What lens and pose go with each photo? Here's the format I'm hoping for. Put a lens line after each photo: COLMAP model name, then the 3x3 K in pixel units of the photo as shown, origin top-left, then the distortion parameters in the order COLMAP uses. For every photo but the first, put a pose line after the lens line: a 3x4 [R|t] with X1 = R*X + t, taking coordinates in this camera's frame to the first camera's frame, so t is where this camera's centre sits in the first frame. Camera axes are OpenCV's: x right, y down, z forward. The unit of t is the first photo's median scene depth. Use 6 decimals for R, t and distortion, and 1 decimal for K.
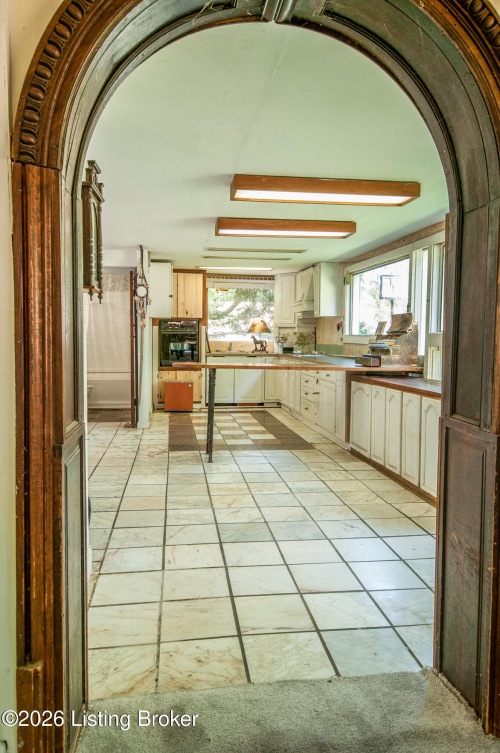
lens RADIAL K [[546.8, 0, 254.4], [0, 546.8, 375.3], [0, 0, 1]] dist [0.006313, -0.002291]
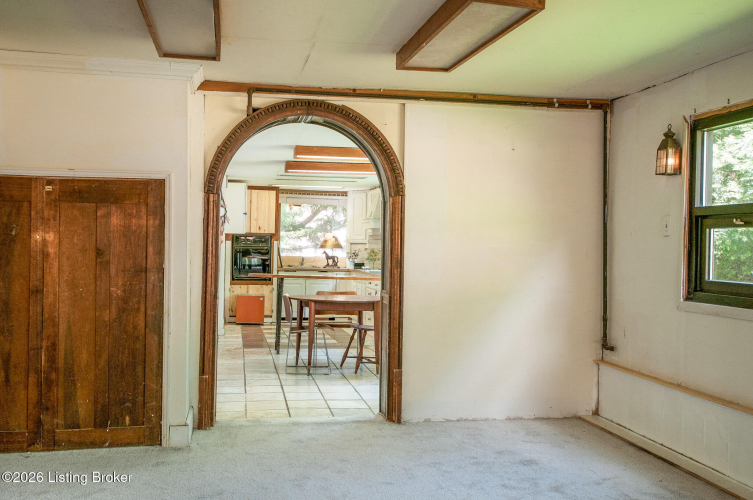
lens RADIAL K [[767.8, 0, 370.5], [0, 767.8, 249.0], [0, 0, 1]] dist [0.002113, 0.000000]
pose [[0.999606, 0.009948, 0.026246, 0.046774], [-0.008027, 0.997351, -0.072294, 0.026805], [-0.026896, 0.072055, 0.997038, -0.435655]]
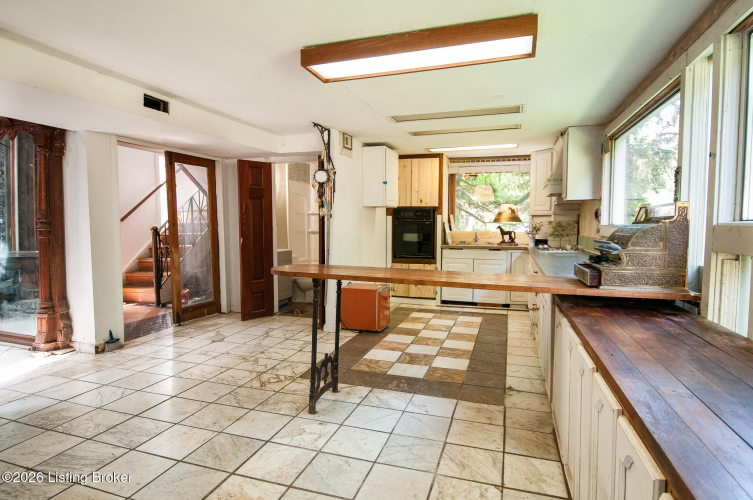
lens RADIAL K [[423.3, 0, 377.1], [0, 423.3, 247.1], [0, 0, 1]] dist [-0.003085, -0.000846]
pose [[0.888706, 0.020168, -0.458033, 0.139152], [-0.027795, 0.999564, -0.009917, -0.027499], [0.457634, 0.021545, 0.888880, 0.331239]]
